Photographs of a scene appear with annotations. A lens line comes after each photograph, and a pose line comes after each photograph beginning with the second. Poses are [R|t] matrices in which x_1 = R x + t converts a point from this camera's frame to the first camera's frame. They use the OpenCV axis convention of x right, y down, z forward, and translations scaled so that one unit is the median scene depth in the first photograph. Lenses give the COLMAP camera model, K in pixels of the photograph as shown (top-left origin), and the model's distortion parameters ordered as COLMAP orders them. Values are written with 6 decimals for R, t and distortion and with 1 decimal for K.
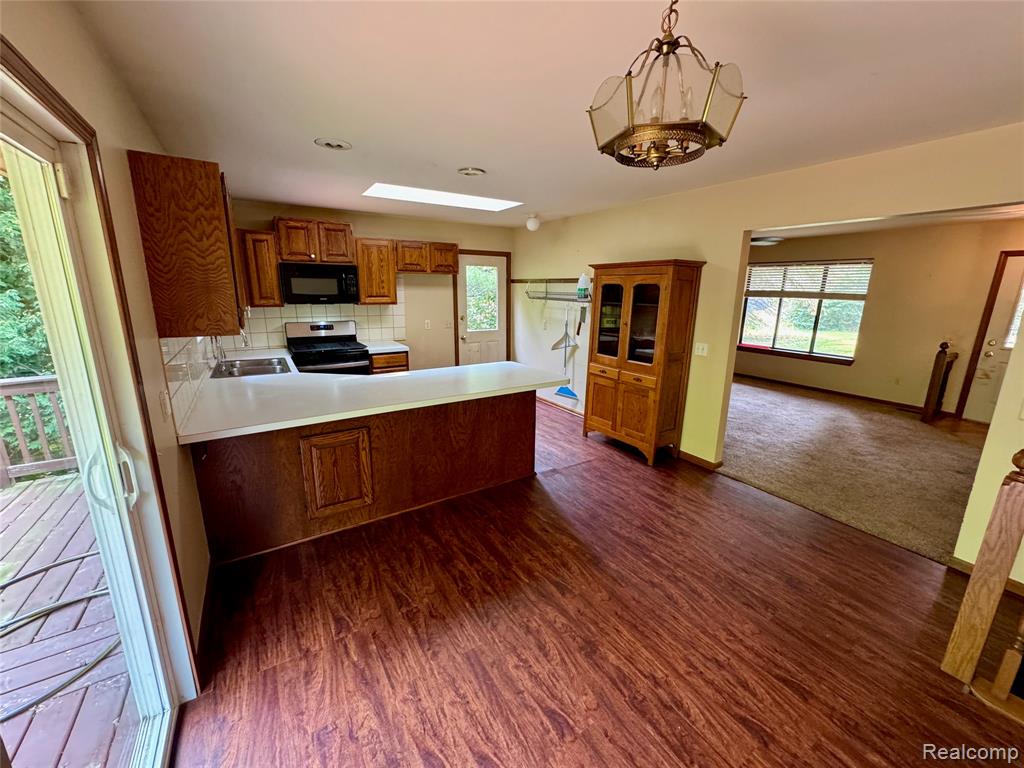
lens RADIAL K [[407.3, 0, 509.4], [0, 407.3, 380.1], [0, 0, 1]] dist [0.000005, 0.000034]
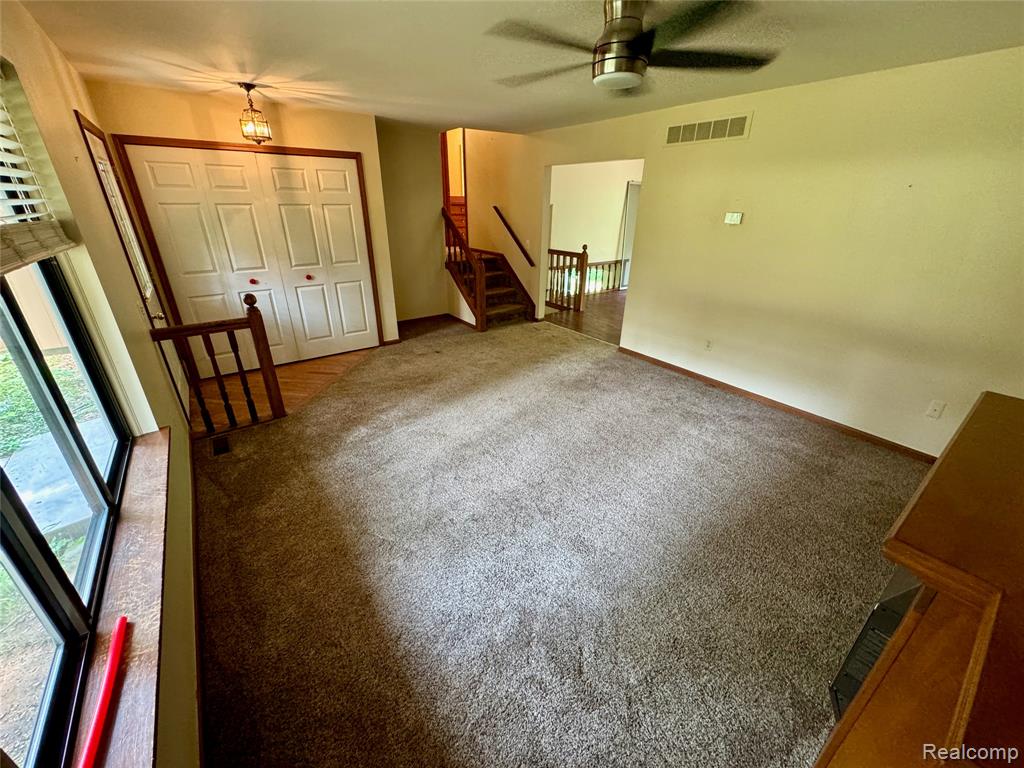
lens RADIAL K [[407.3, 0, 510.4], [0, 407.3, 382.0], [0, 0, 1]] dist [0.000005, 0.000034]
pose [[-0.996618, 0.021151, -0.079403, 0.659135], [-0.030842, 0.799379, 0.600036, -0.315453], [0.076165, 0.600455, -0.796023, 1.398878]]
